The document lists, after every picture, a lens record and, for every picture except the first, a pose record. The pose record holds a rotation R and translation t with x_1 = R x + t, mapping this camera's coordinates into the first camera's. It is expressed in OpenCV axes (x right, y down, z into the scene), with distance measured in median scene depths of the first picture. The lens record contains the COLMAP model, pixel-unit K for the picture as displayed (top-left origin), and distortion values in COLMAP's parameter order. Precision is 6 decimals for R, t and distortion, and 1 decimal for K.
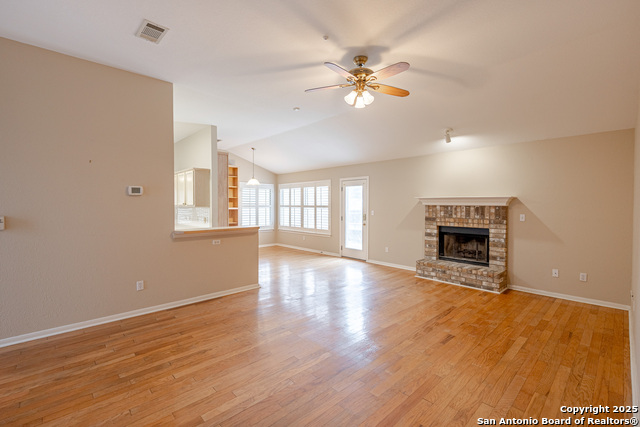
lens RADIAL K [[279.3, 0, 320.3], [0, 279.3, 209.7], [0, 0, 1]] dist [0.001087, -0.000086]
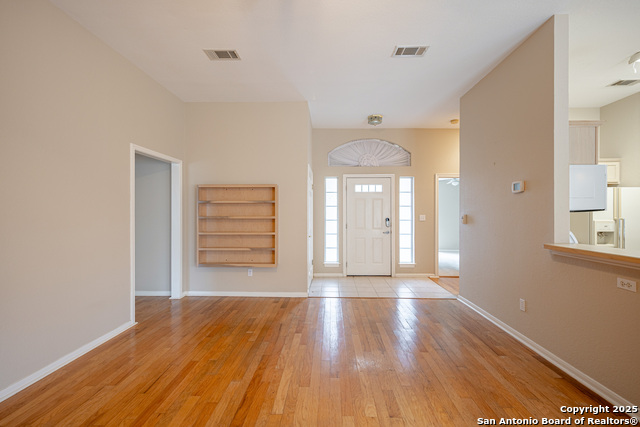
lens RADIAL K [[271.5, 0, 320.0], [0, 271.5, 213.5], [0, 0, 1]] dist [0.000142, -0.000193]
pose [[-0.712258, -0.004211, -0.701905, 0.221000], [-0.017340, 0.999782, 0.011598, 0.007567], [0.701703, 0.020431, -0.712176, 0.798338]]
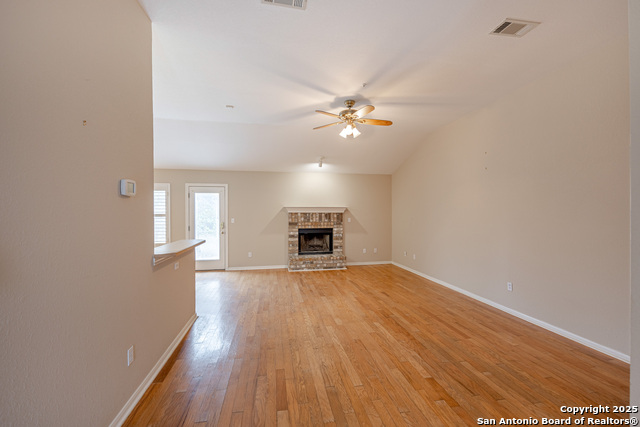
lens RADIAL K [[271.5, 0, 320.0], [0, 271.5, 213.5], [0, 0, 1]] dist [0.000142, -0.000193]
pose [[0.547017, -0.007575, 0.837087, -0.624590], [0.021709, 0.999751, -0.005139, -0.003613], [-0.836840, 0.020983, 0.547046, 0.258751]]
